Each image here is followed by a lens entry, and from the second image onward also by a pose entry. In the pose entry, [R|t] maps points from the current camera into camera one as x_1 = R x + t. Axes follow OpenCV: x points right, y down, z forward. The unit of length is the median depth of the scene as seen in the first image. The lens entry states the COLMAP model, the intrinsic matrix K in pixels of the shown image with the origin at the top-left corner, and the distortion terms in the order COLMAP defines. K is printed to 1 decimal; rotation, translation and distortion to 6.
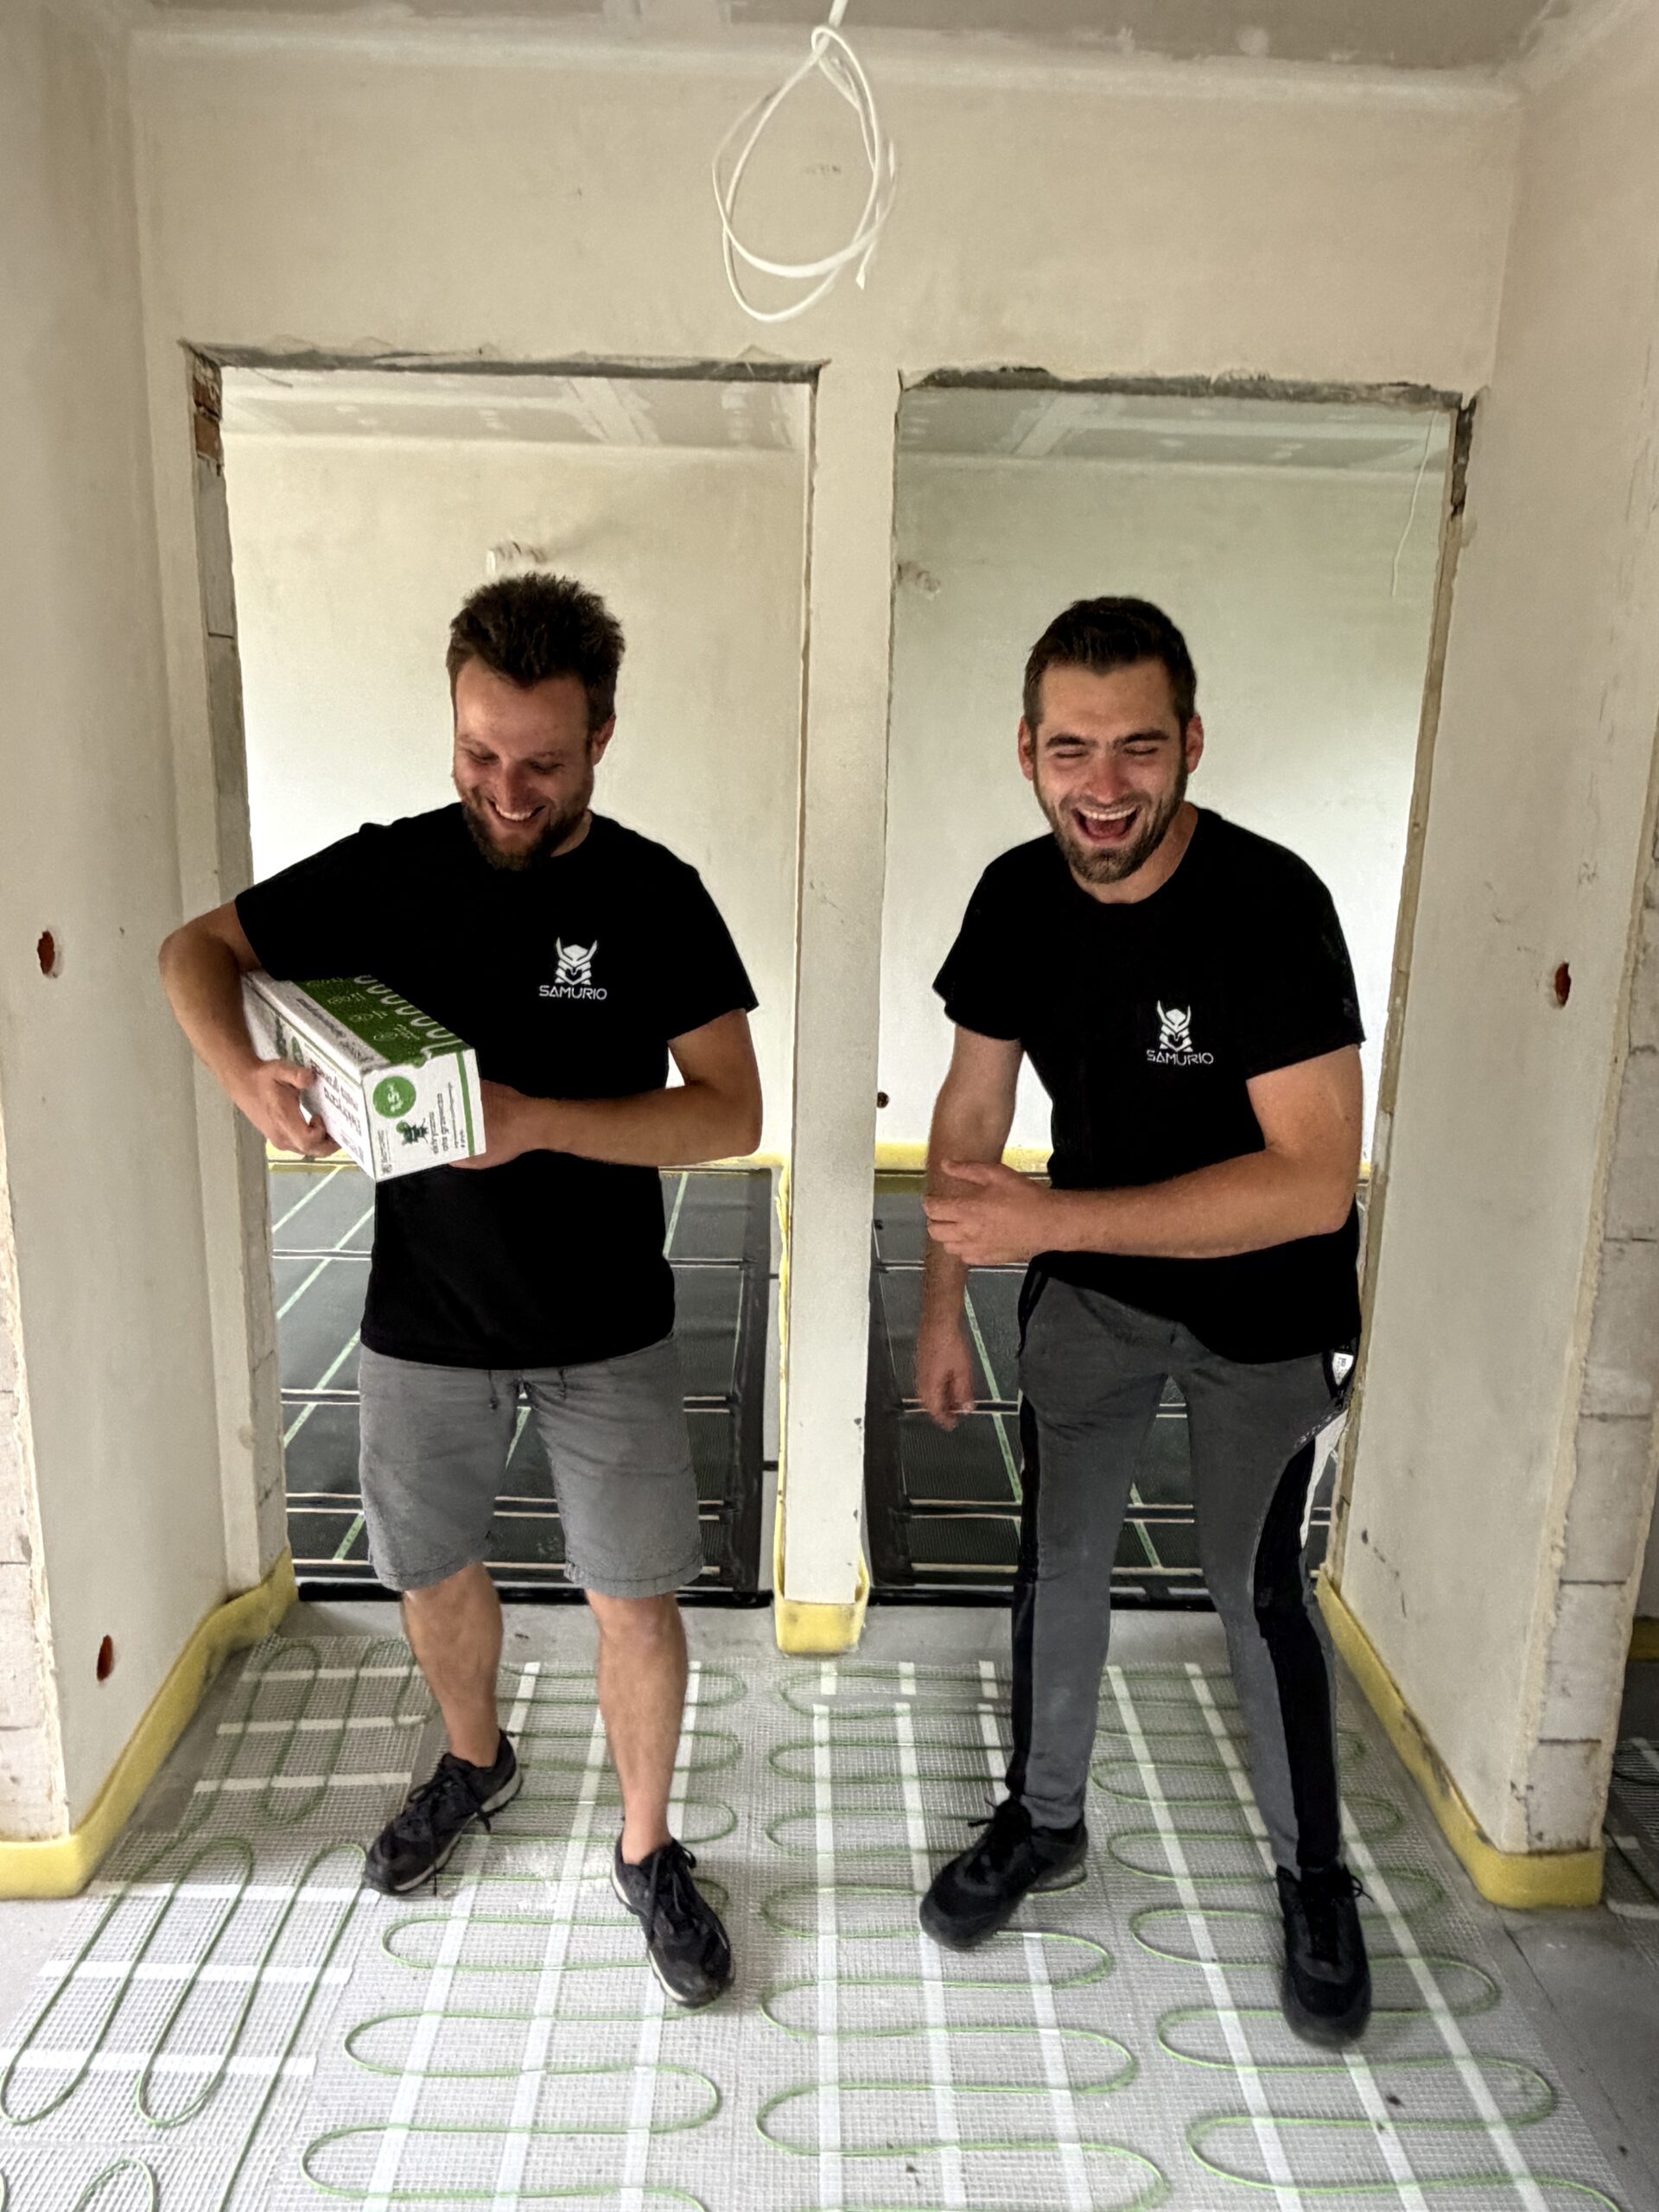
lens RADIAL K [[1571.8, 0, 833.7], [0, 1571.8, 1069.3], [0, 0, 1]] dist [-0.006014, 0.006166]
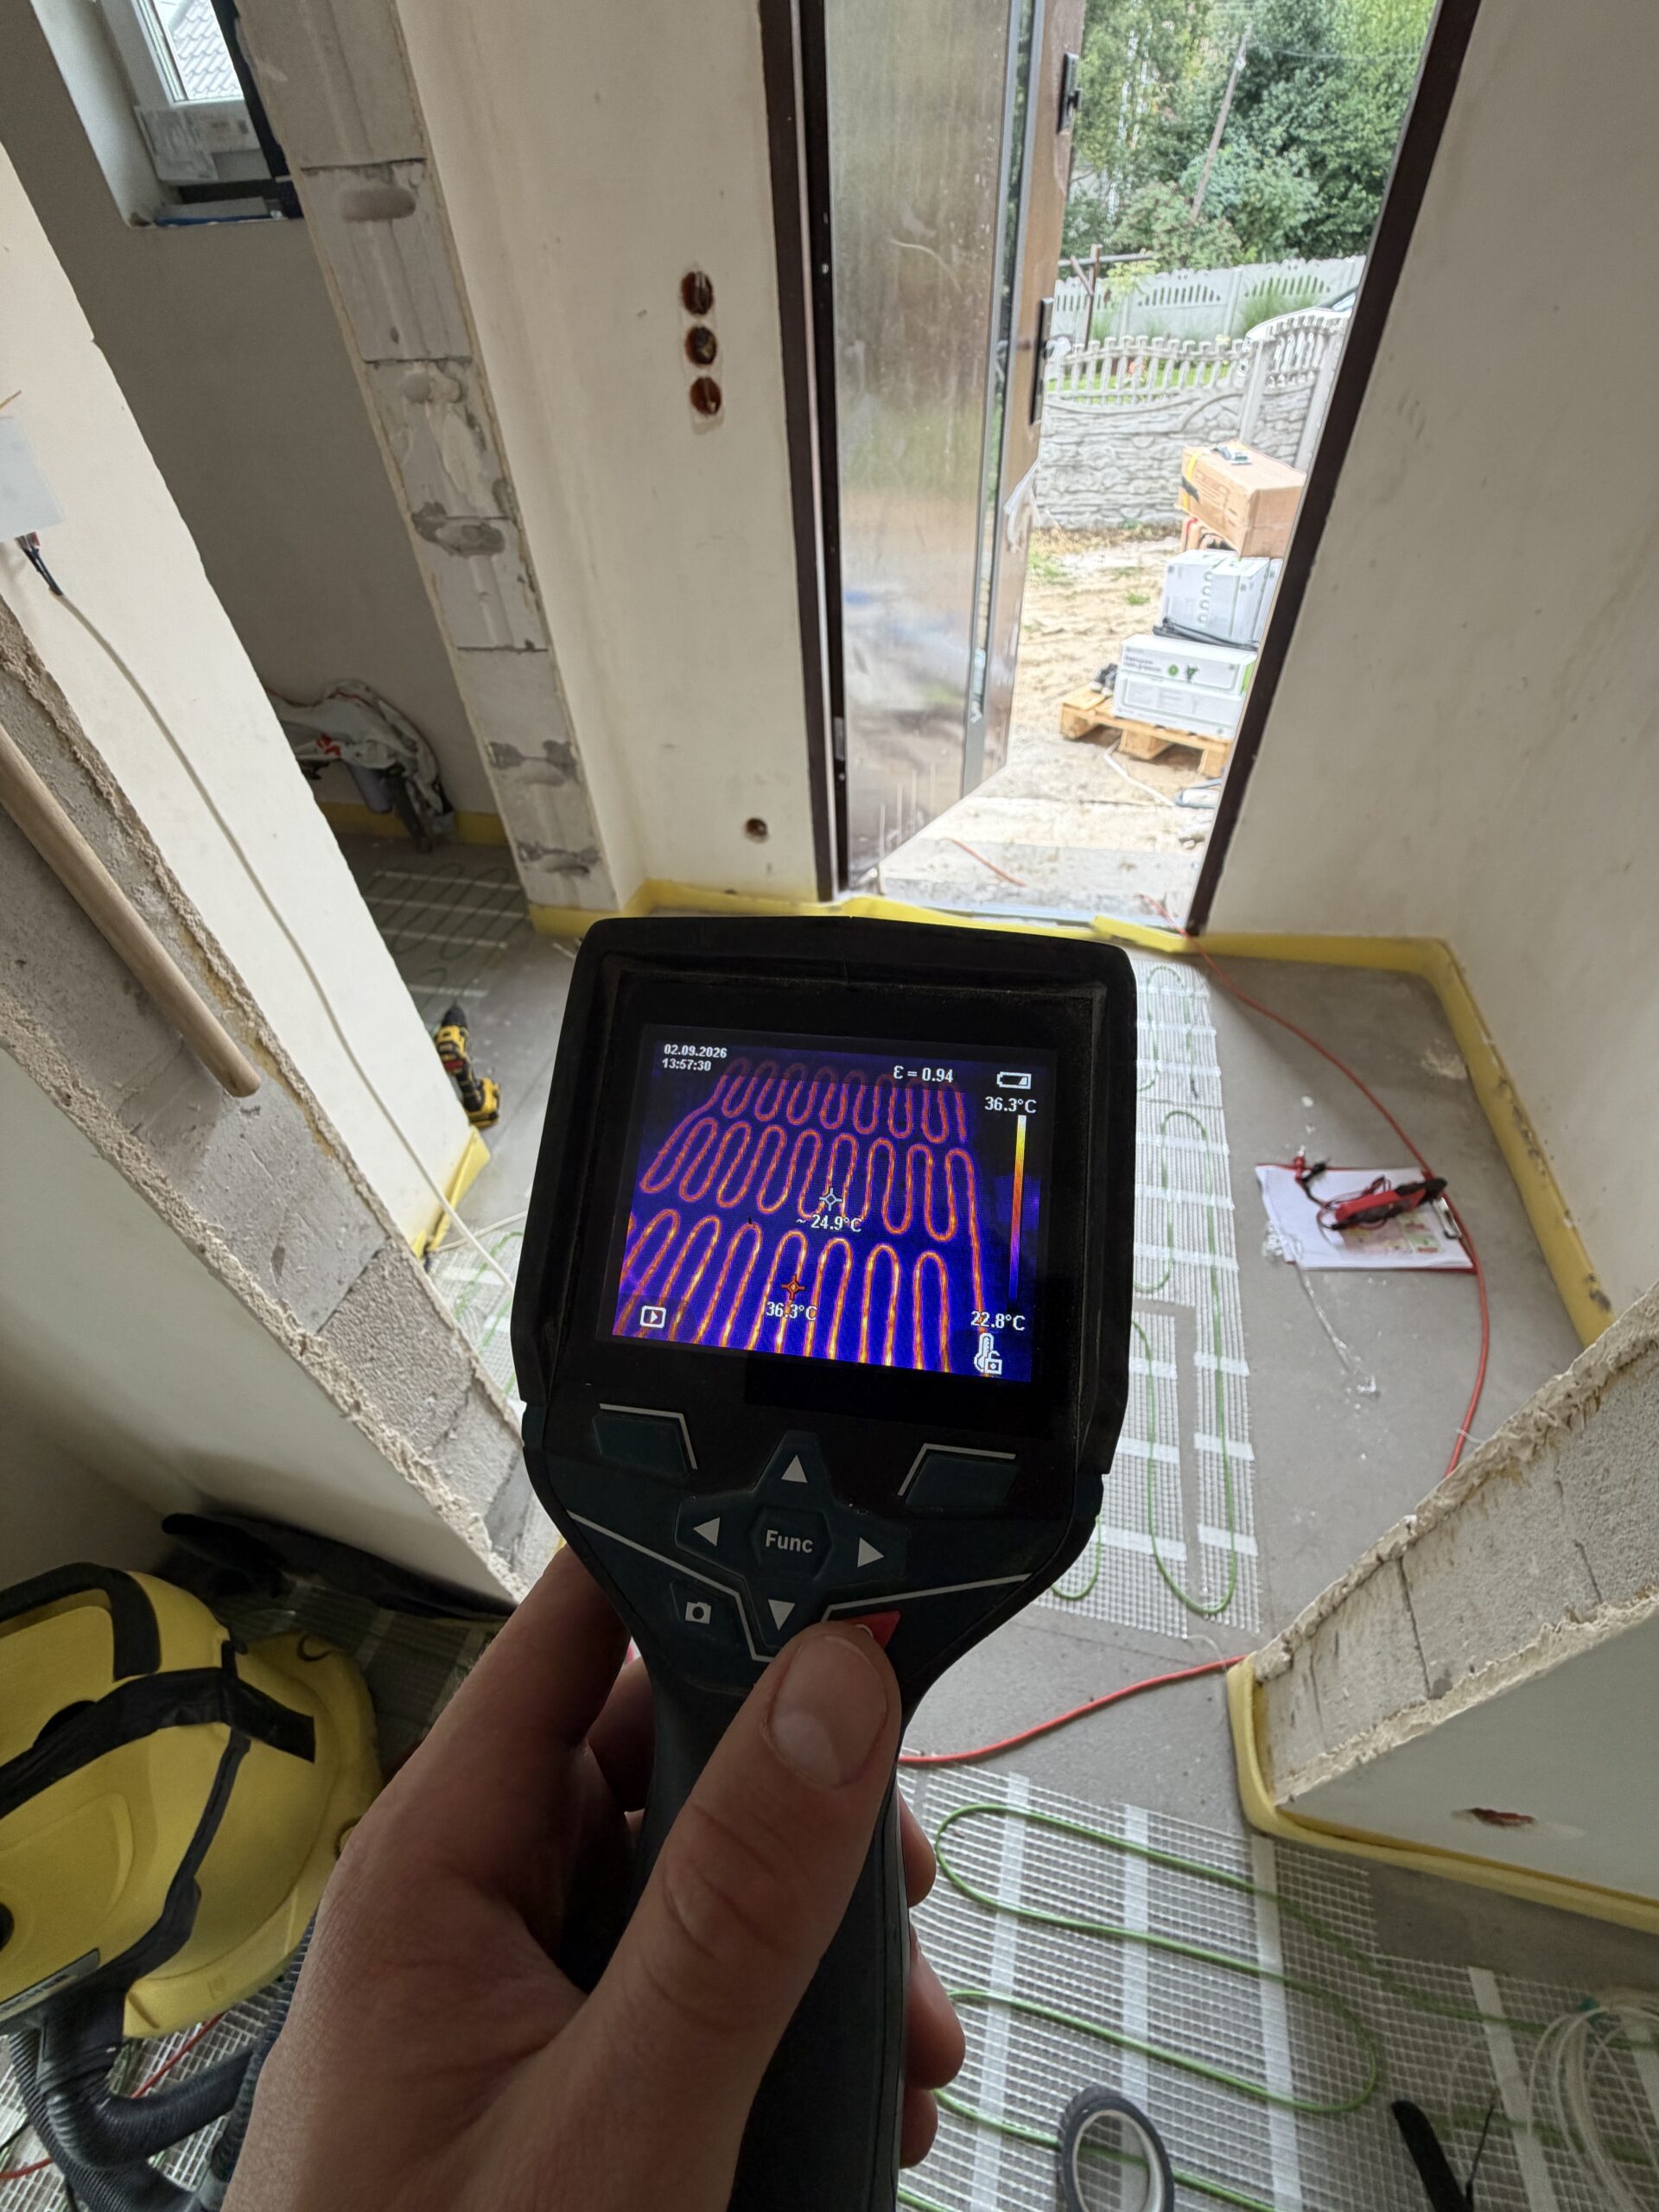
lens RADIAL K [[894.4, 0, 829.5], [0, 894.4, 1106.0], [0, 0, 1]] dist [0.000669, -0.000012]
pose [[-0.231933, 0.673362, -0.701991, -0.322028], [-0.177174, 0.680355, 0.711145, -0.040974], [0.956460, 0.289312, -0.038495, 0.631926]]
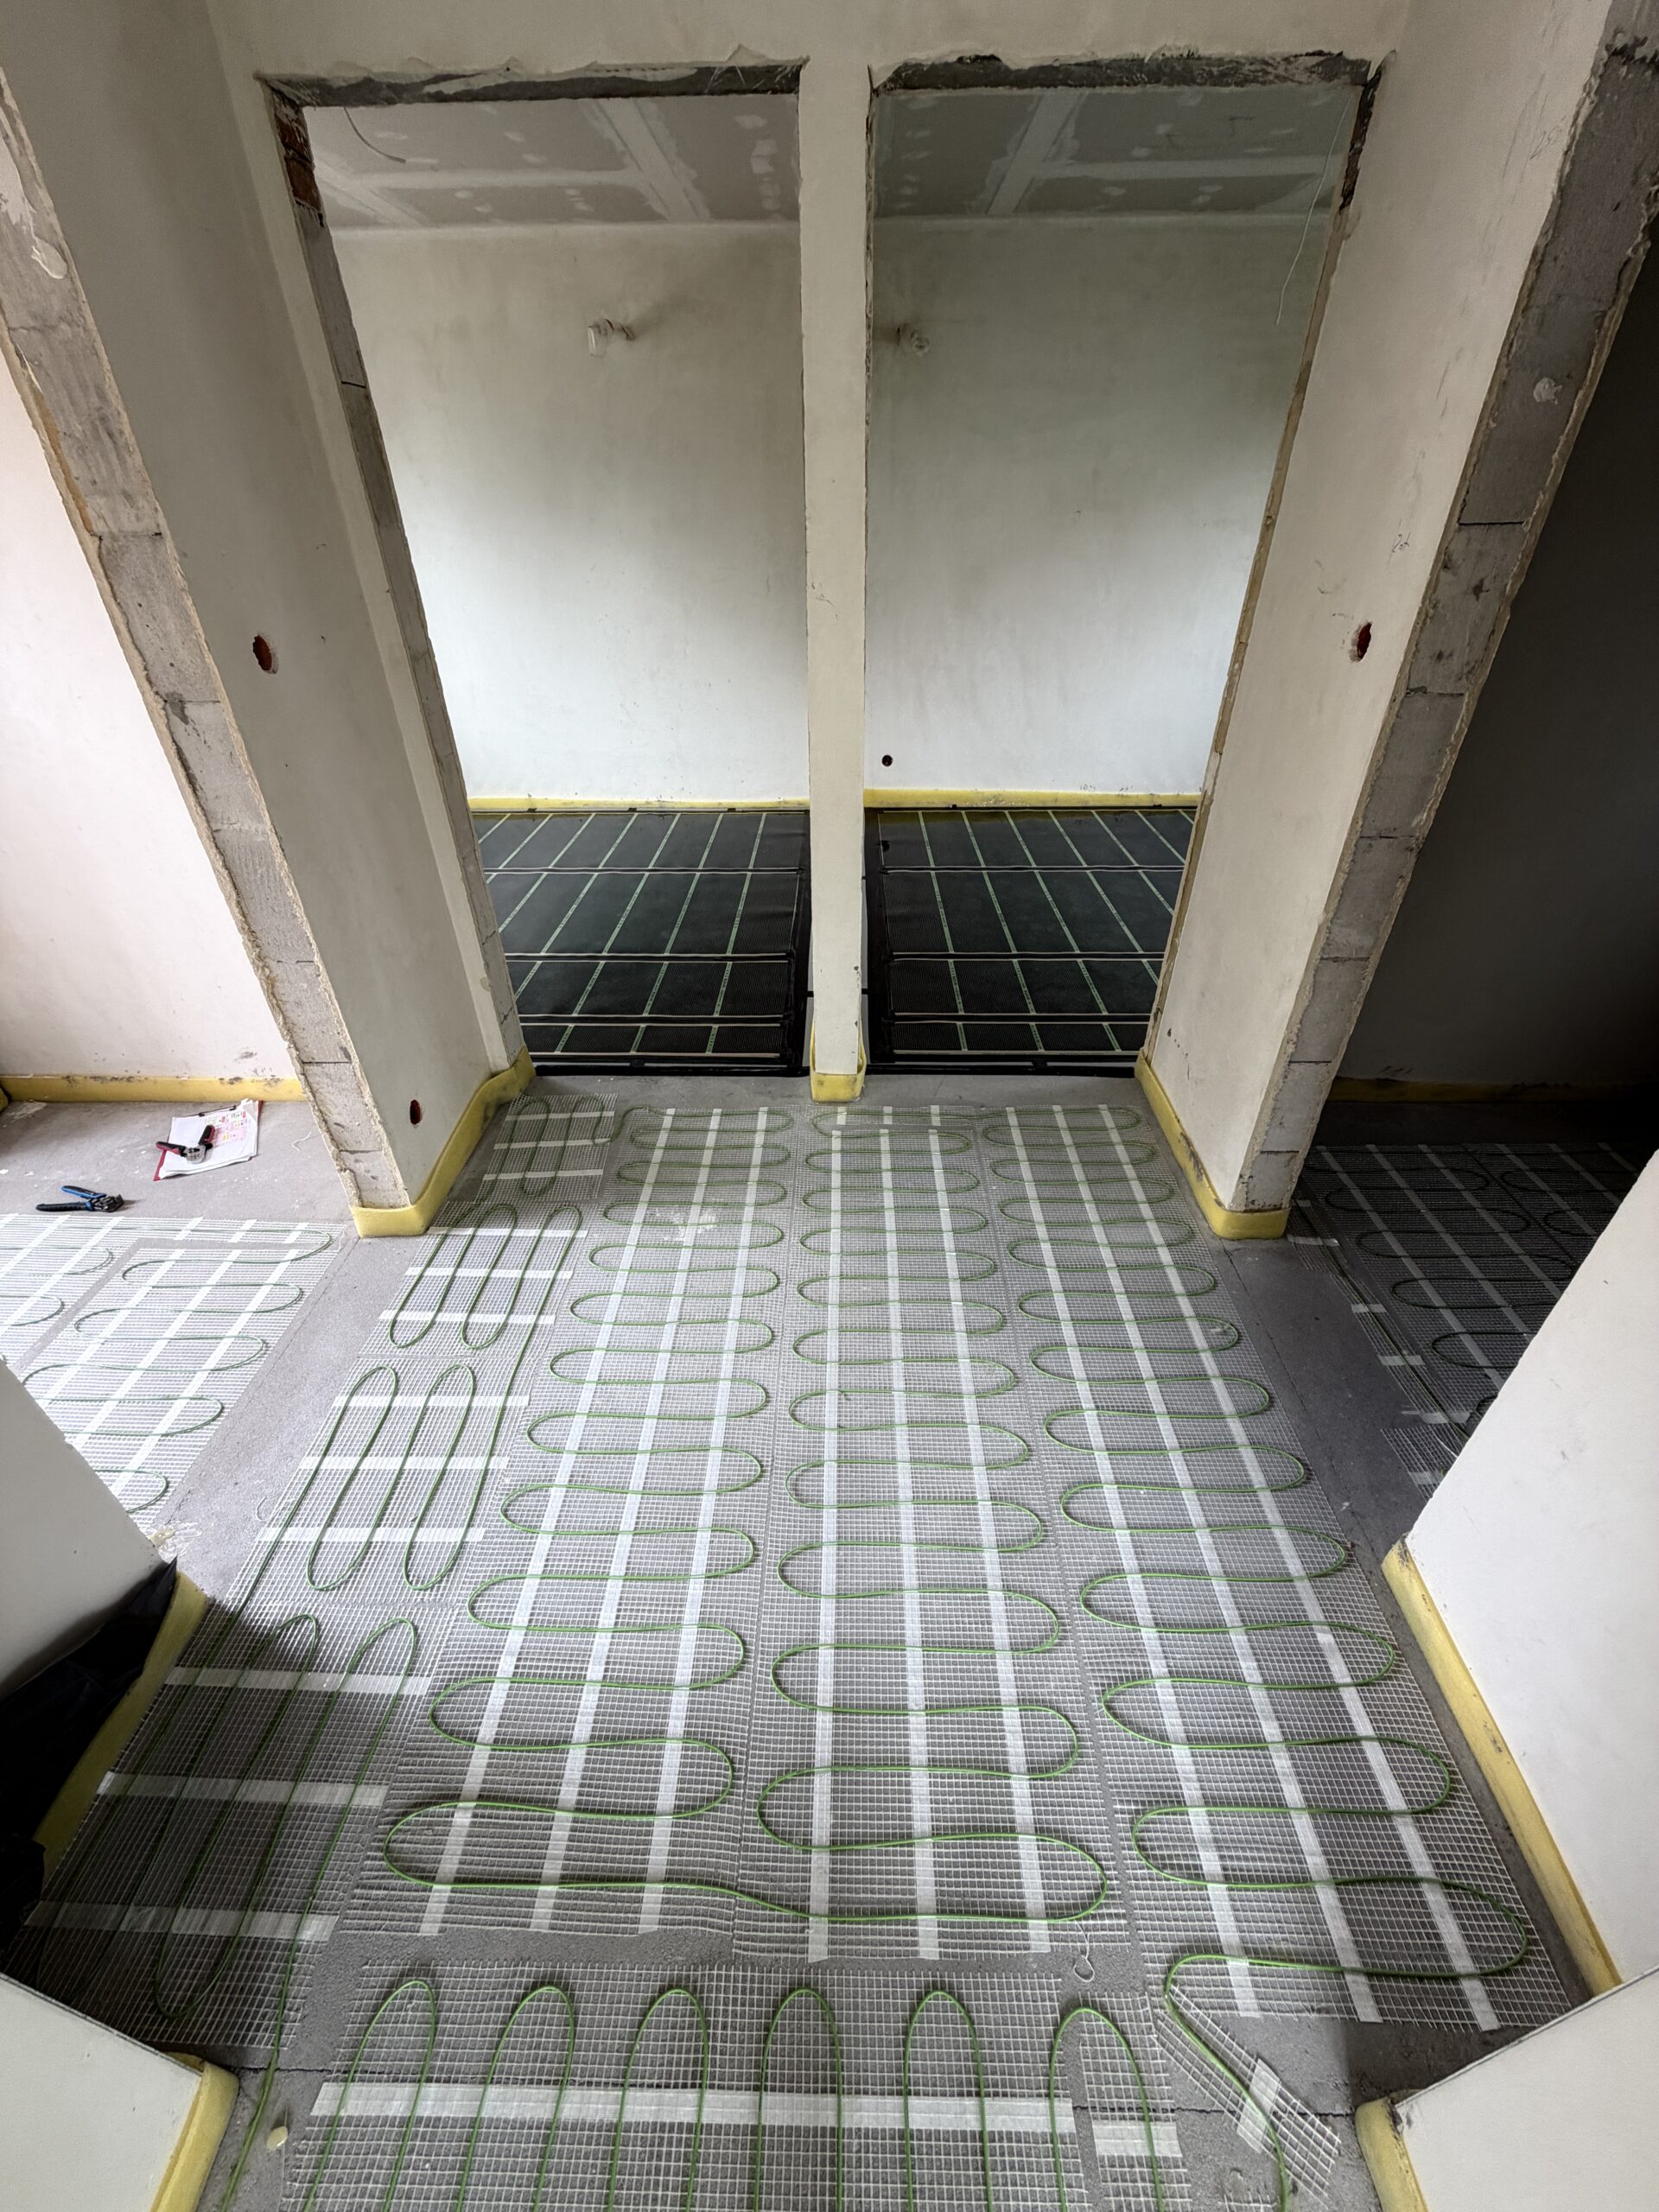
lens RADIAL K [[894.4, 0, 829.5], [0, 894.4, 1106.0], [0, 0, 1]] dist [0.000669, -0.000012]
pose [[0.998453, -0.008226, -0.054996, 0.042240], [0.028028, 0.928623, 0.369964, 0.017399], [0.048027, -0.370933, 0.927417, 0.108653]]
